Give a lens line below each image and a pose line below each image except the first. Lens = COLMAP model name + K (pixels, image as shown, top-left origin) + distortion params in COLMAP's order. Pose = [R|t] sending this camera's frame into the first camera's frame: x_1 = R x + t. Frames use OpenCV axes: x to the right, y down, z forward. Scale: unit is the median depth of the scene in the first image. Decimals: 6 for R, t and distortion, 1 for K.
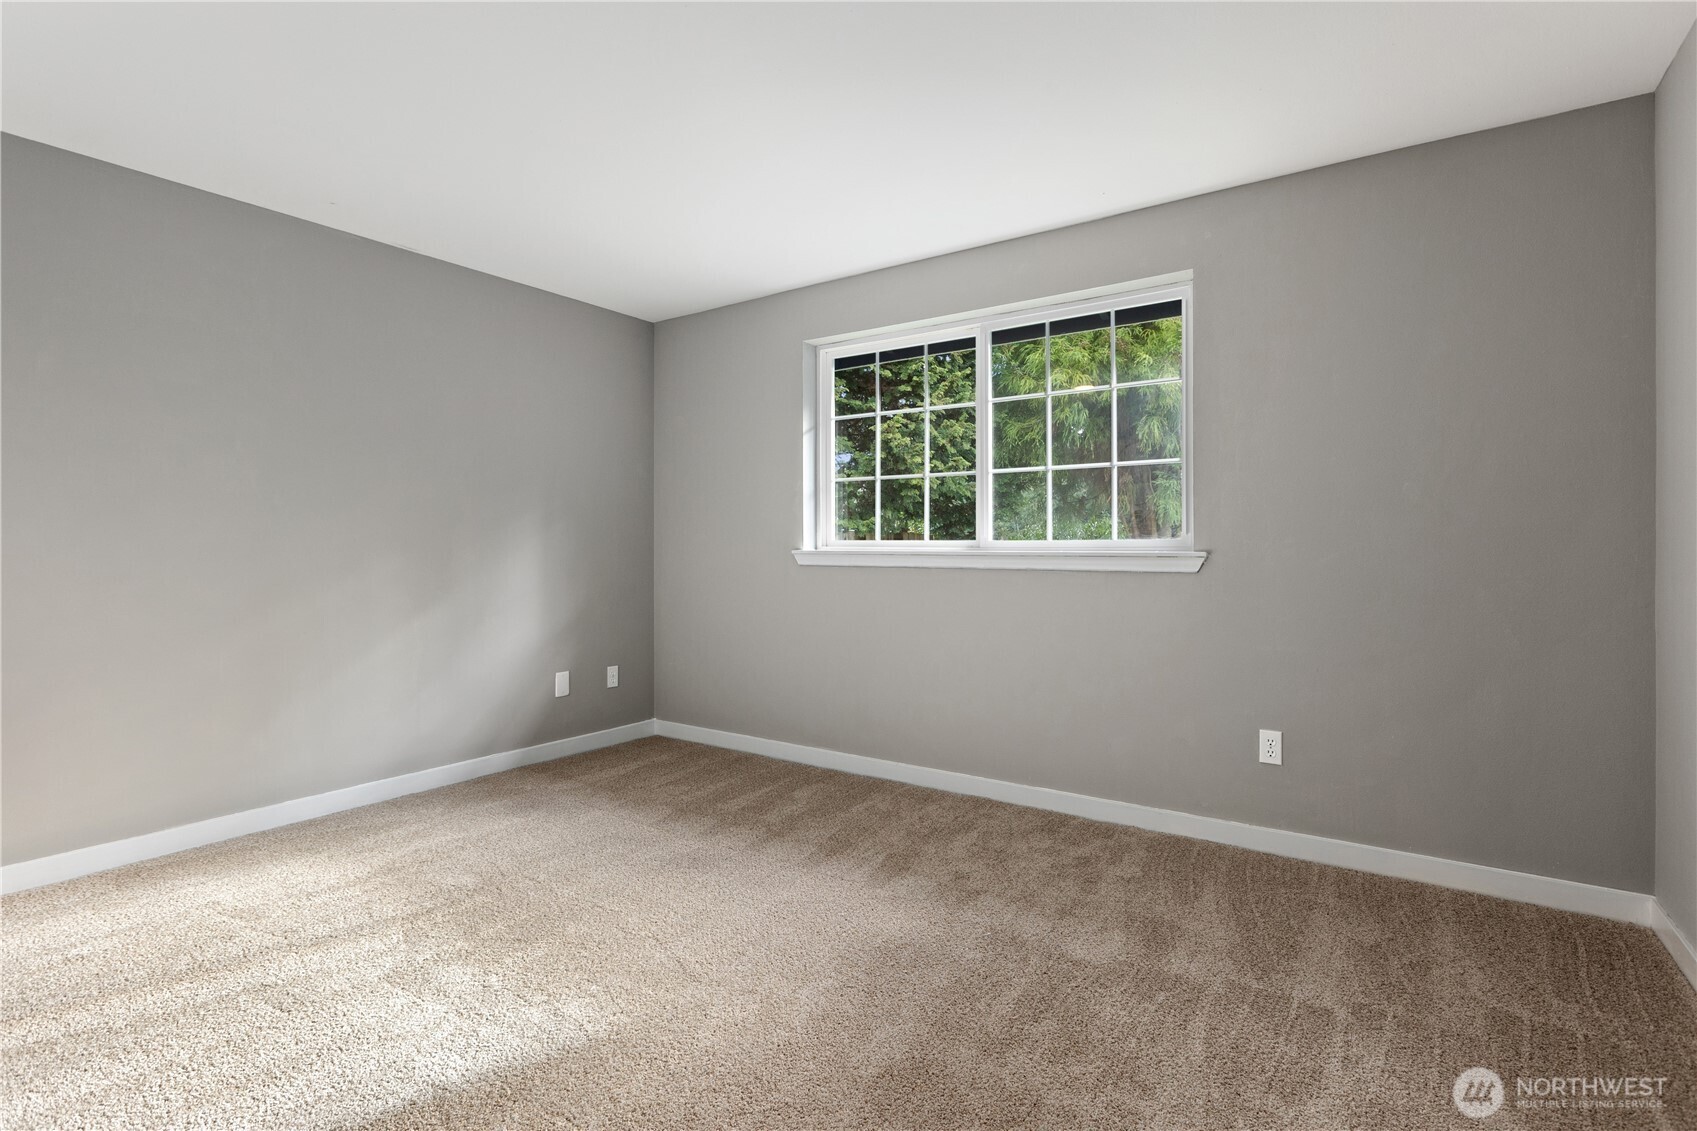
lens RADIAL K [[791.2, 0, 849.7], [0, 791.2, 532.5], [0, 0, 1]] dist [-0.010607, -0.000491]
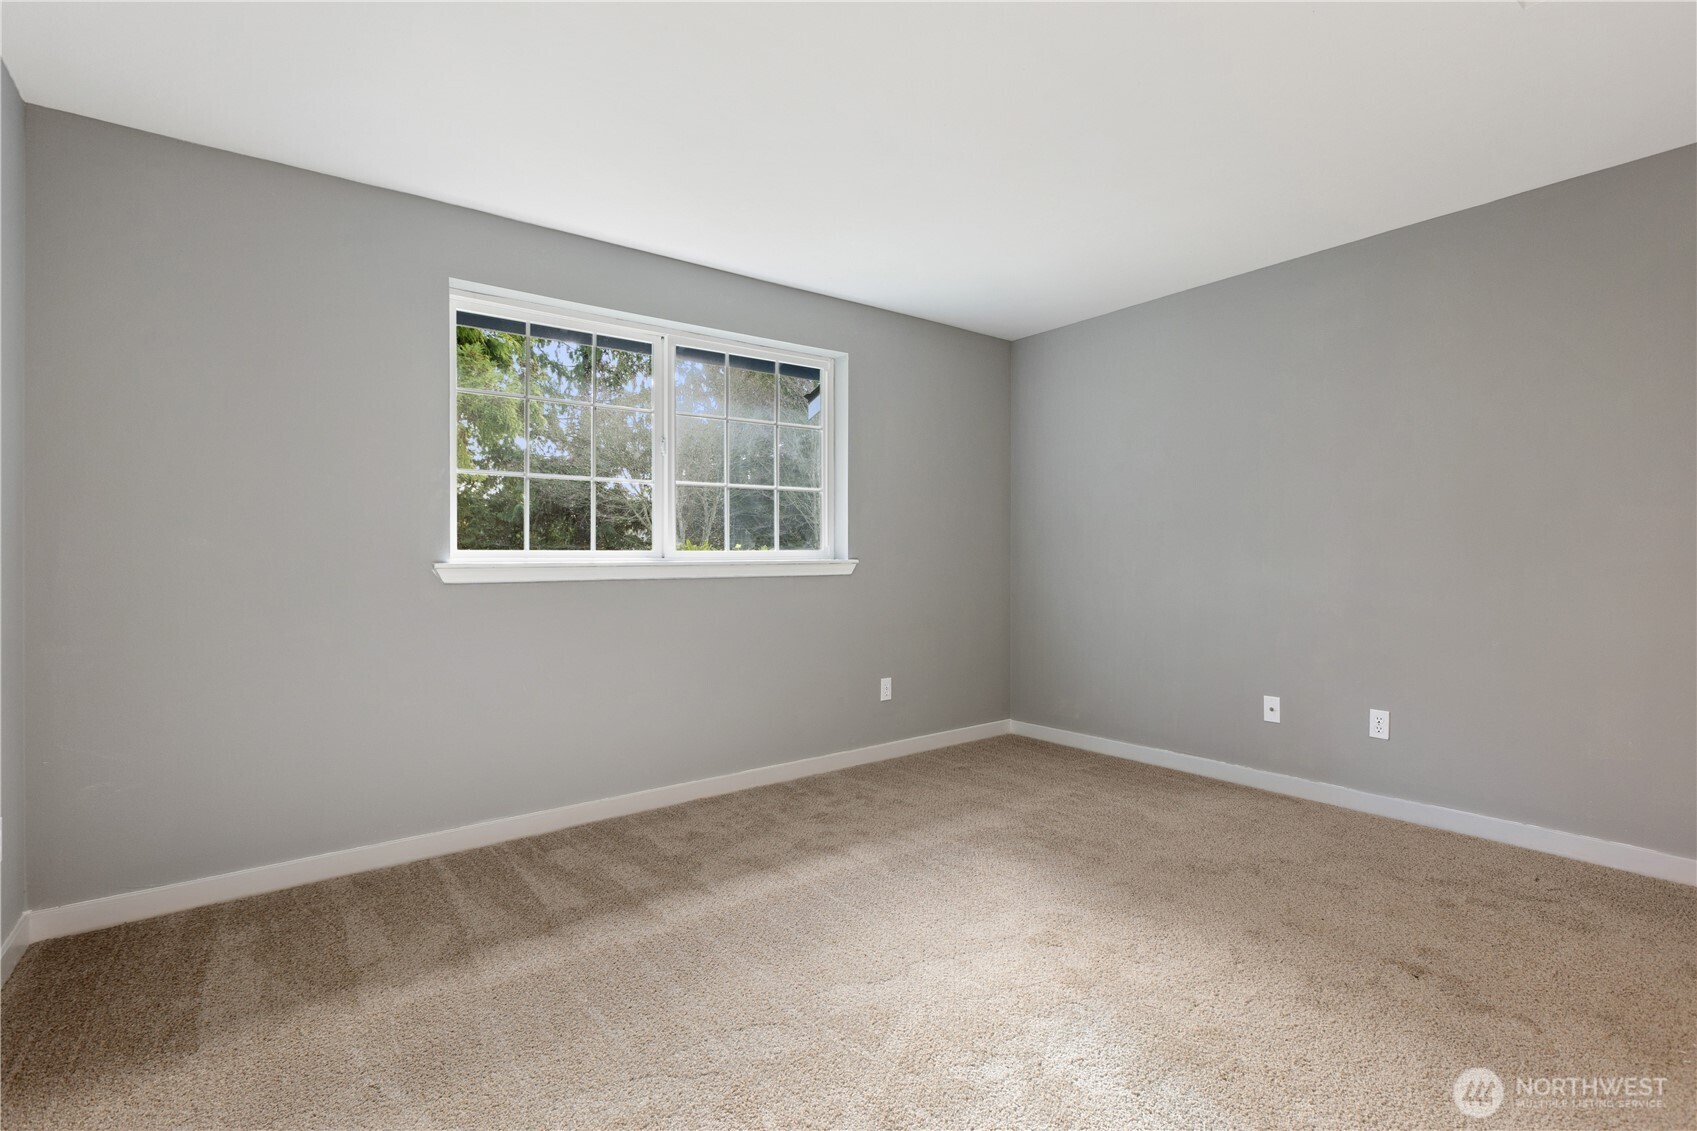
lens RADIAL K [[791.2, 0, 889.1], [0, 791.2, 555.4], [0, 0, 1]] dist [-0.010607, -0.000491]
pose [[0.311981, 0.001431, 0.950087, -0.782286], [-0.003356, 0.999994, -0.000404, 0.016996], [-0.950082, -0.003062, 0.311984, 0.471450]]
